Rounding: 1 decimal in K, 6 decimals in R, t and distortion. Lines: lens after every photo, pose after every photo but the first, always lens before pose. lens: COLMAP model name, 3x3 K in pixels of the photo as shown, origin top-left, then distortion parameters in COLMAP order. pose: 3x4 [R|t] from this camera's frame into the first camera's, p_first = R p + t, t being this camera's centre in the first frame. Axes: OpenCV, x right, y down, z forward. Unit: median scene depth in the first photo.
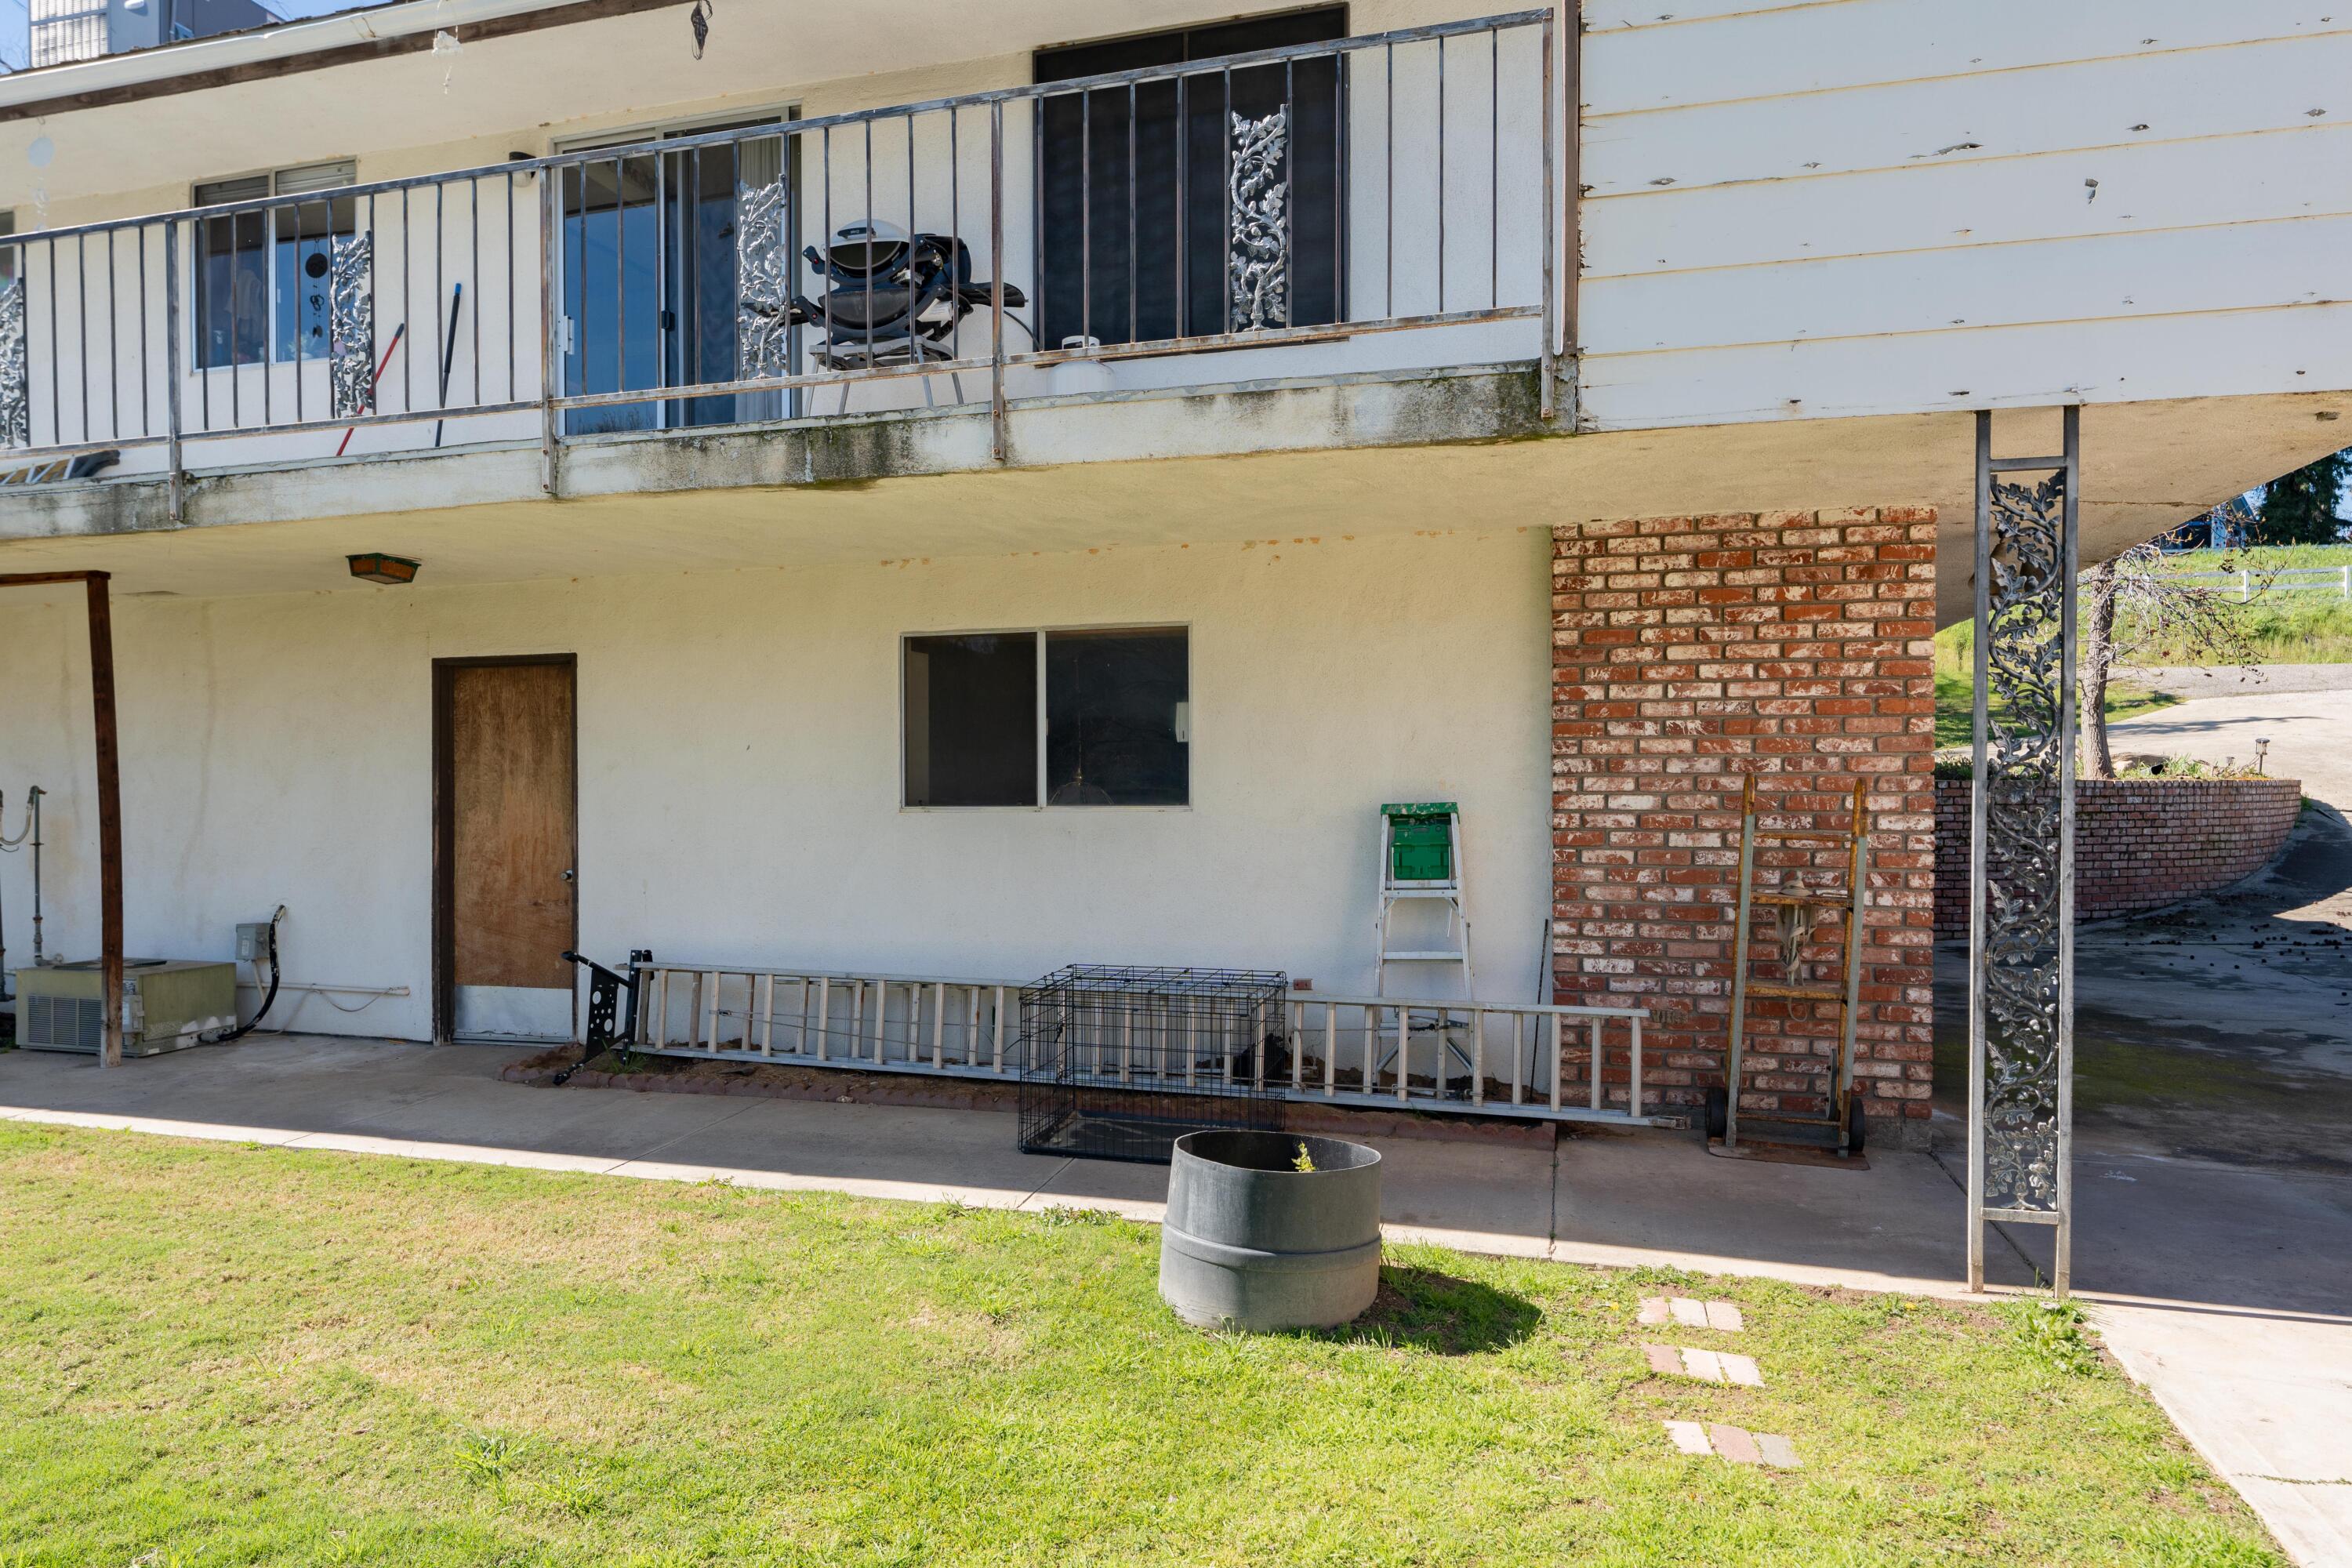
lens RADIAL K [[1499.4, 0, 1159.4], [0, 1499.4, 793.5], [0, 0, 1]] dist [0.001184, 0.000045]
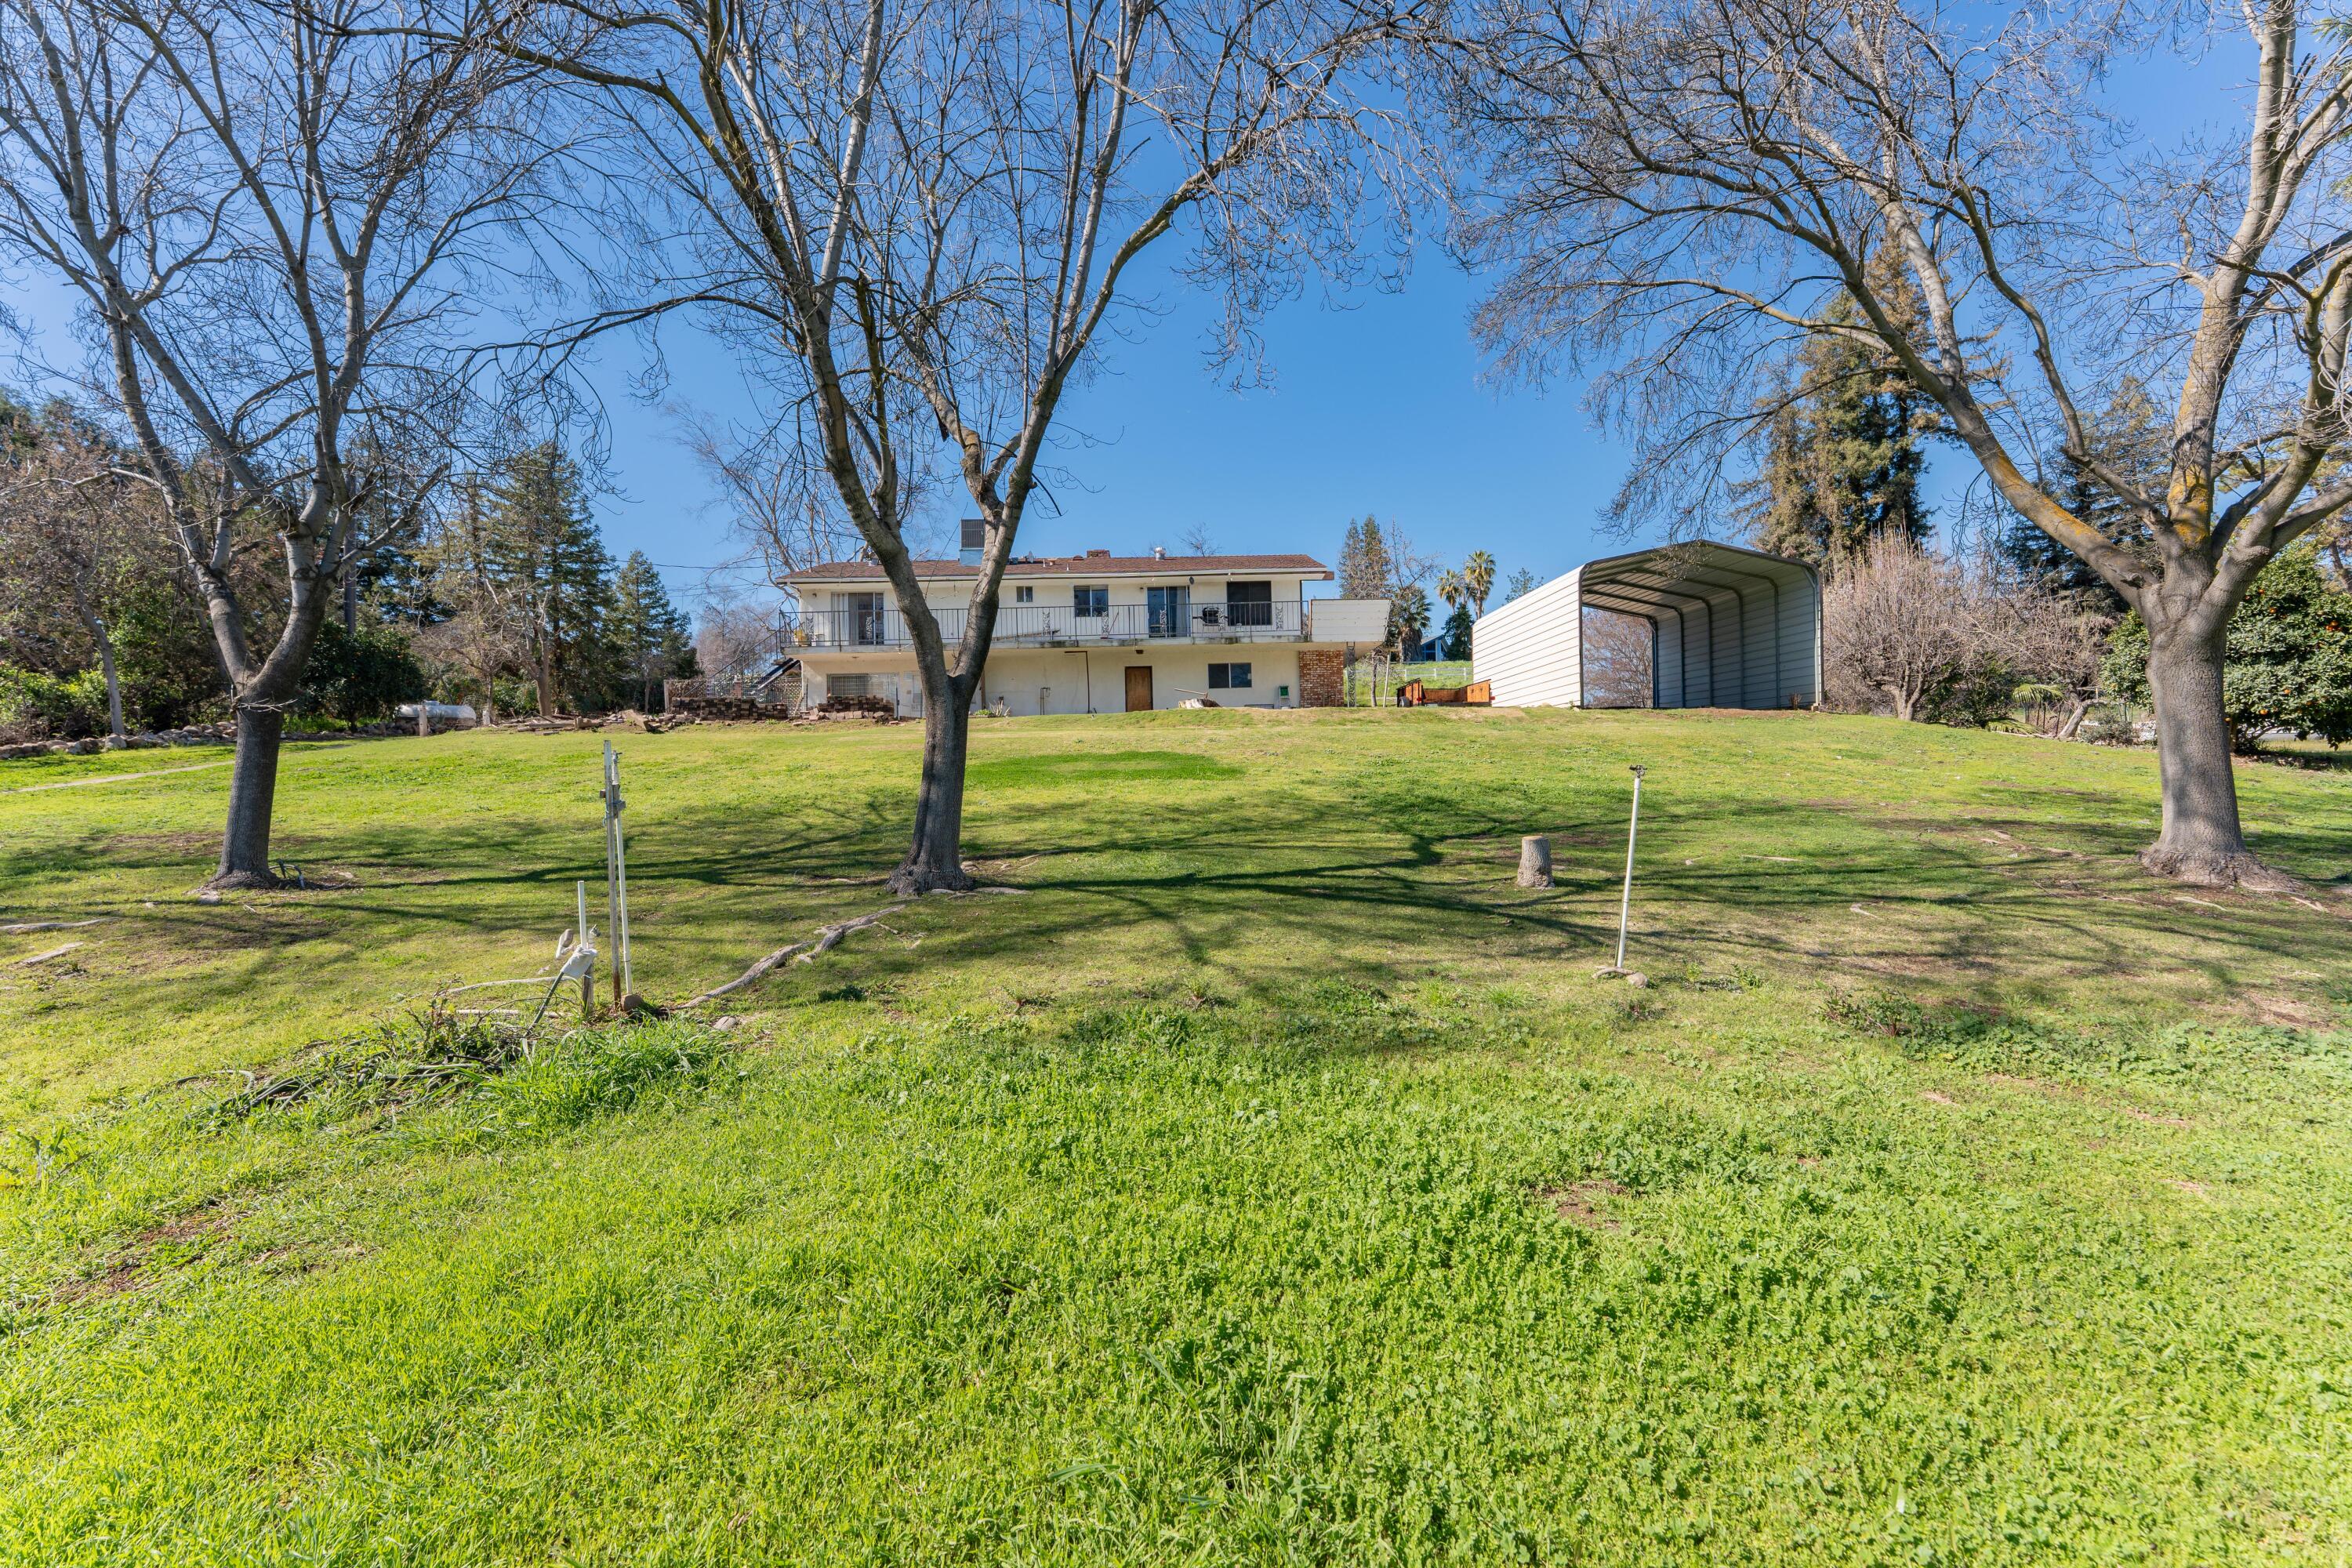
lens RADIAL K [[939.7, 0, 1179.6], [0, 939.7, 774.7], [0, 0, 1]] dist [0.005167, 0.000044]
pose [[0.952722, -0.013496, 0.303544, -1.884277], [0.023753, 0.999264, -0.030124, 0.619194], [-0.302914, 0.035910, 0.952341, -3.565362]]
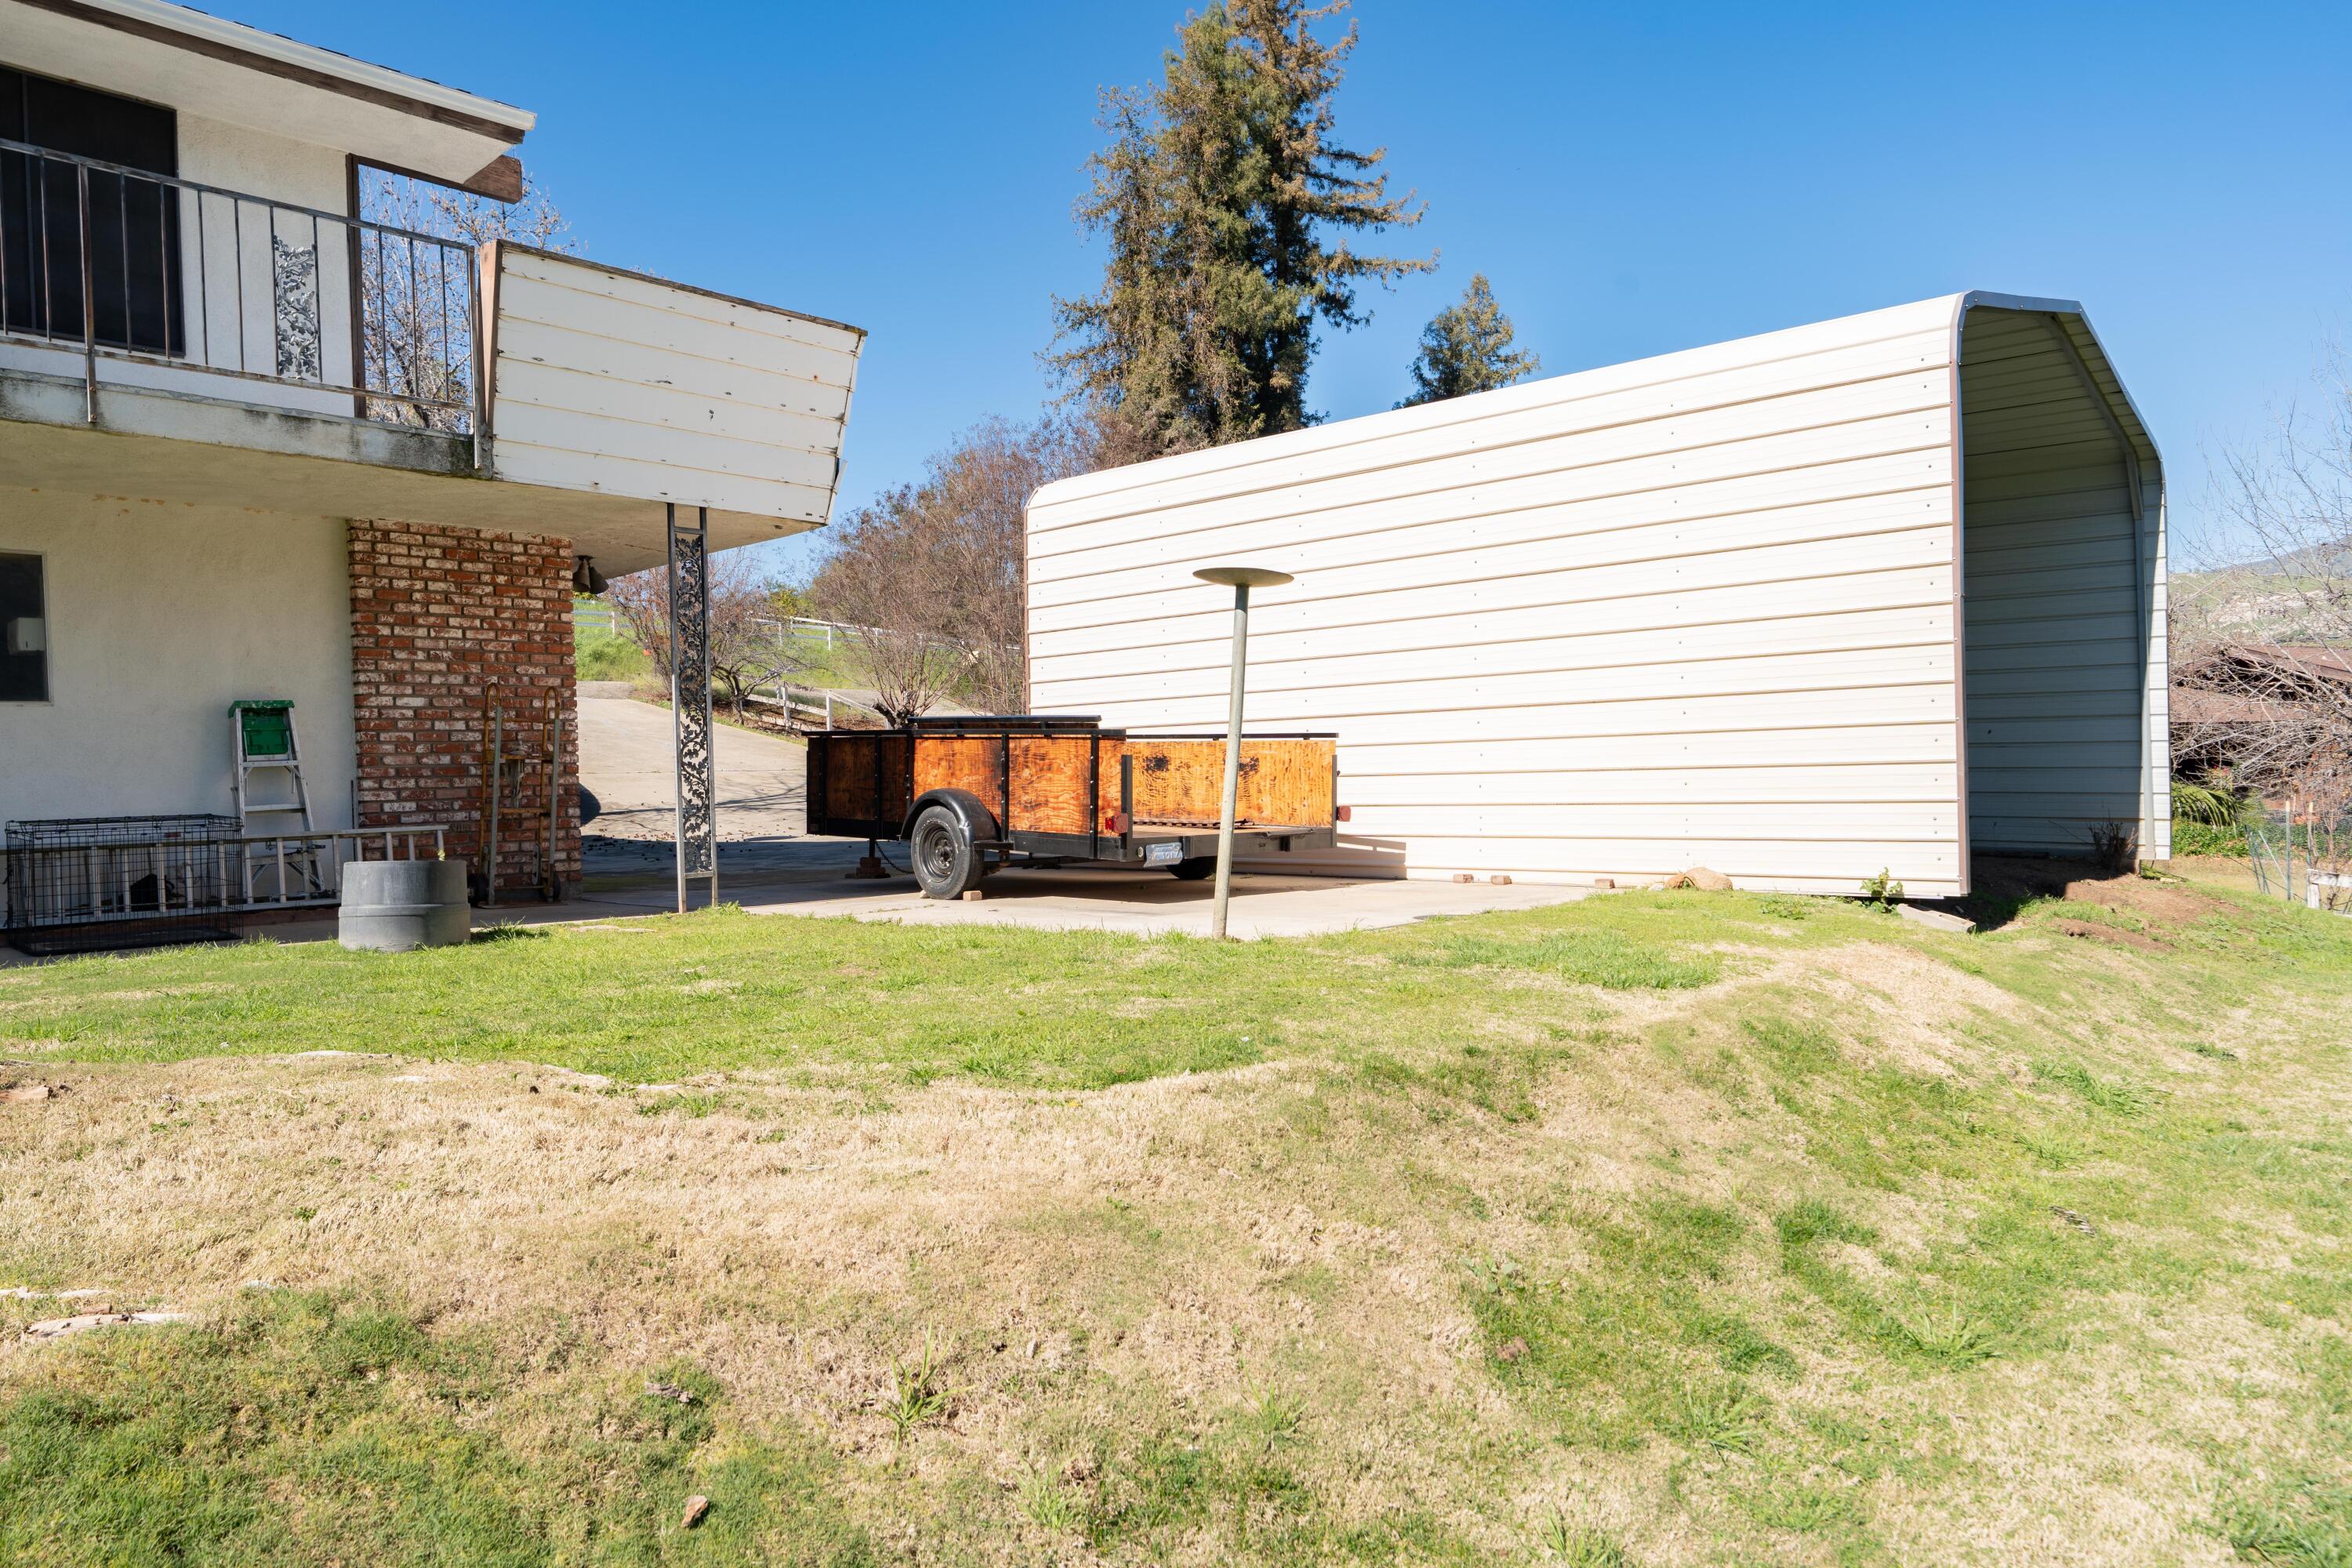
lens RADIAL K [[1533.1, 0, 1189.2], [0, 1533.1, 785.0], [0, 0, 1]] dist [-0.004301, -0.005484]
pose [[0.418582, -0.018004, 0.908001, -0.801374], [0.039444, 0.999220, 0.001630, 0.122671], [-0.907322, 0.035133, 0.418966, -0.408708]]
